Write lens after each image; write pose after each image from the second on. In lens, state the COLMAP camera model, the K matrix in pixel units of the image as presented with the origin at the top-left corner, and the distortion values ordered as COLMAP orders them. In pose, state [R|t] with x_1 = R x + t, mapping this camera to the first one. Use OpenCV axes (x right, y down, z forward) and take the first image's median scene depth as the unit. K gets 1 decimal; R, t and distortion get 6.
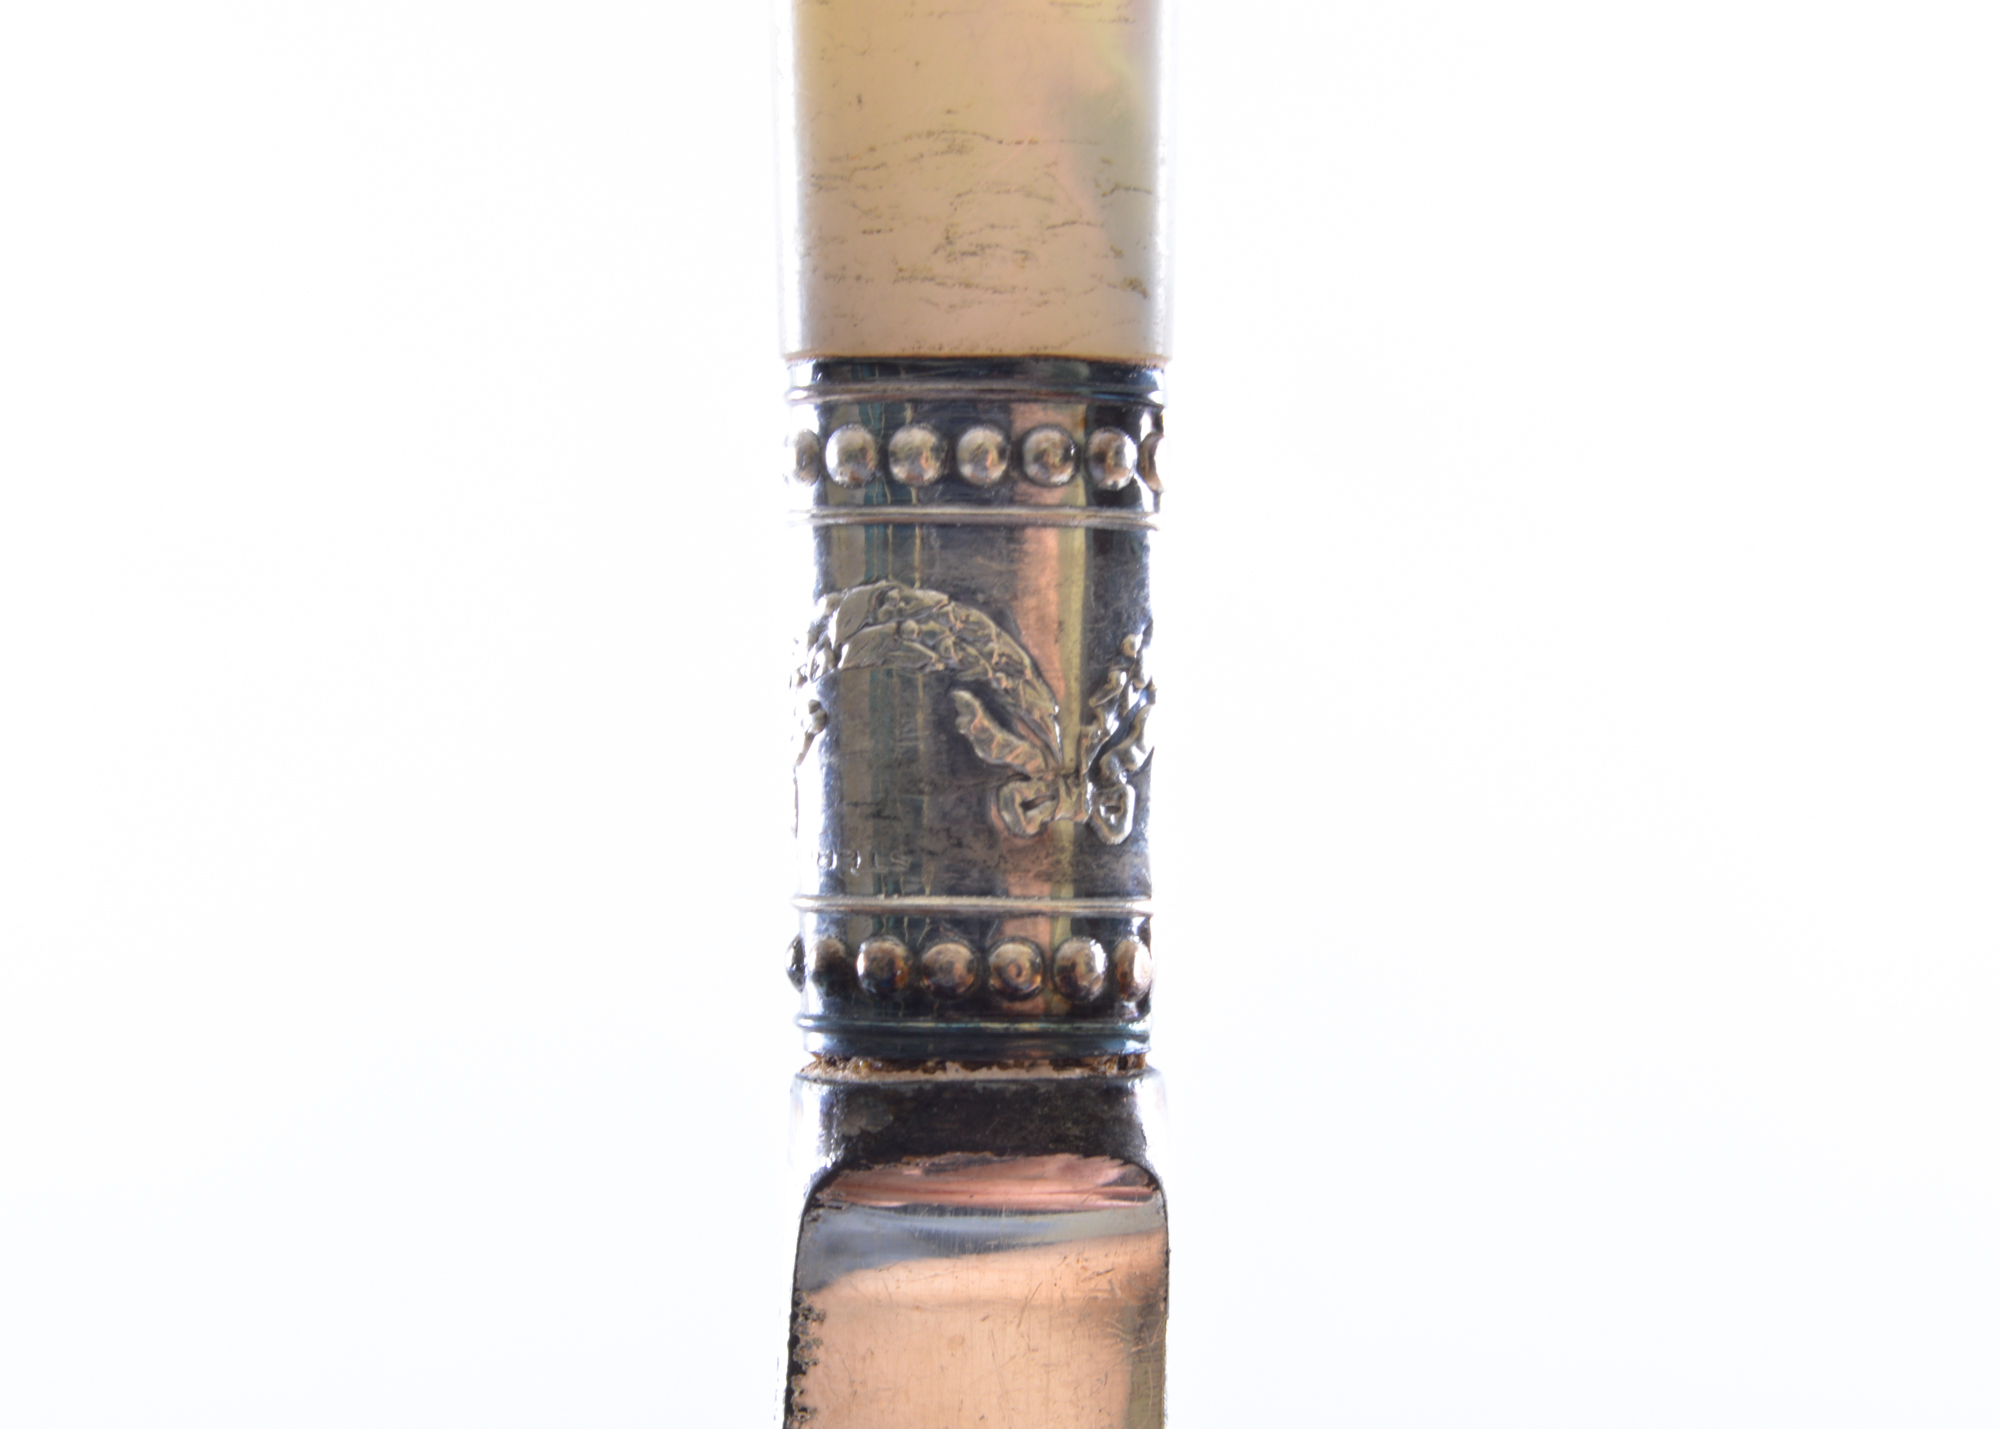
lens RADIAL K [[4912.2, 0, 999.9], [0, 4912.2, 714.2], [0, 0, 1]] dist [0.027748, 0.000000]
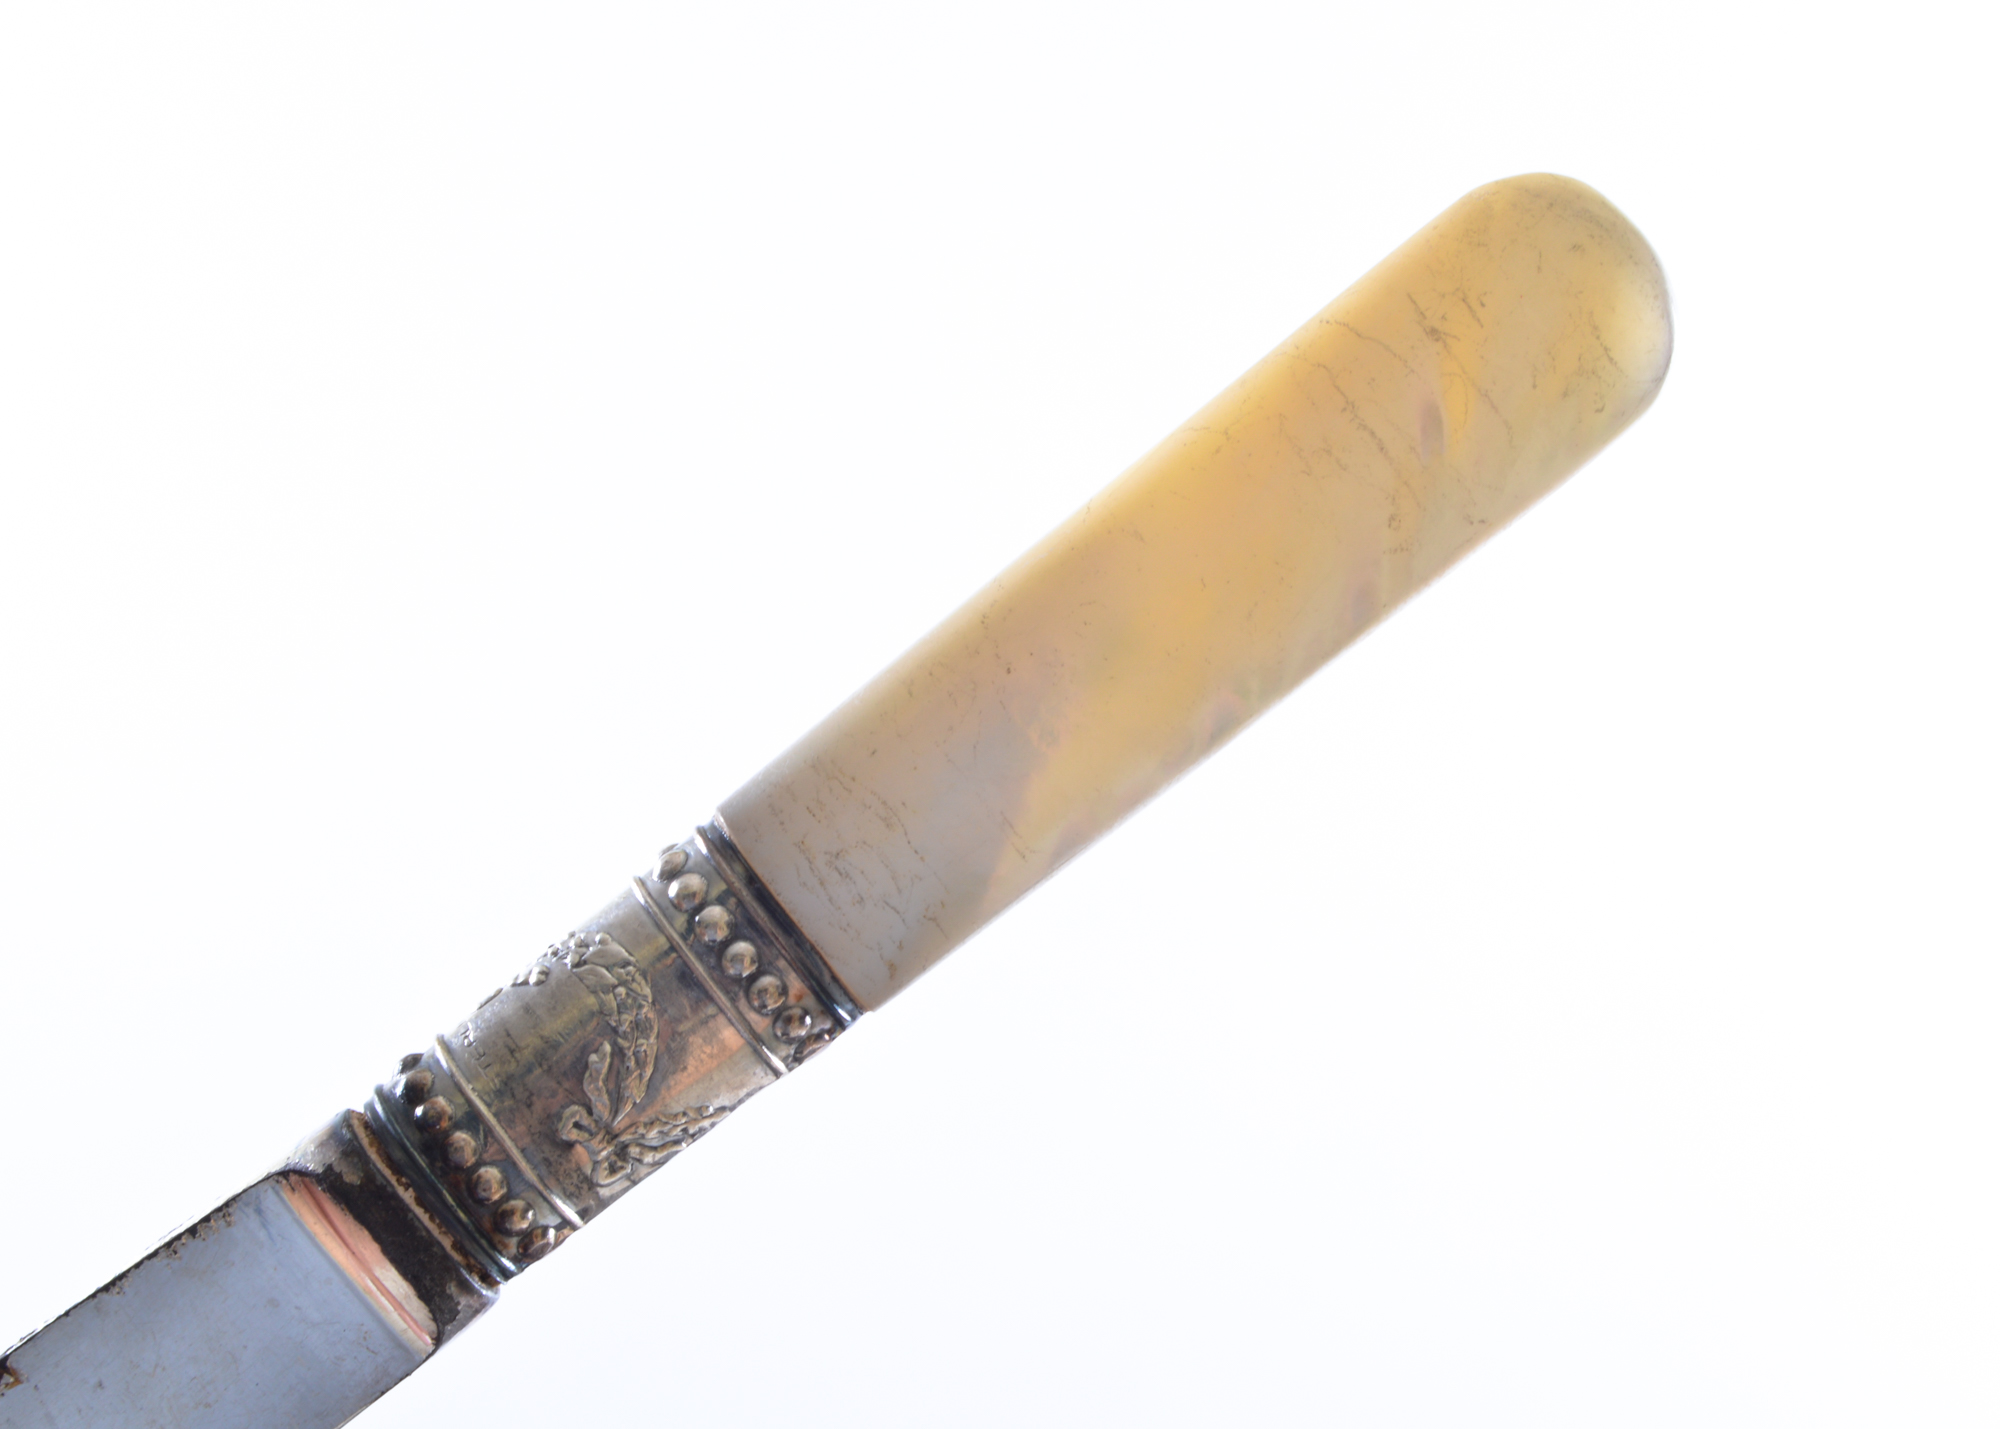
lens RADIAL K [[4067.6, 0, 999.9], [0, 4067.6, 714.3], [0, 0, 1]] dist [-0.244091, 0.000000]
pose [[0.618110, 0.785852, -0.019400, 0.010837], [-0.780985, 0.611098, -0.128926, 0.000214], [-0.089461, 0.094841, 0.991464, -0.261127]]
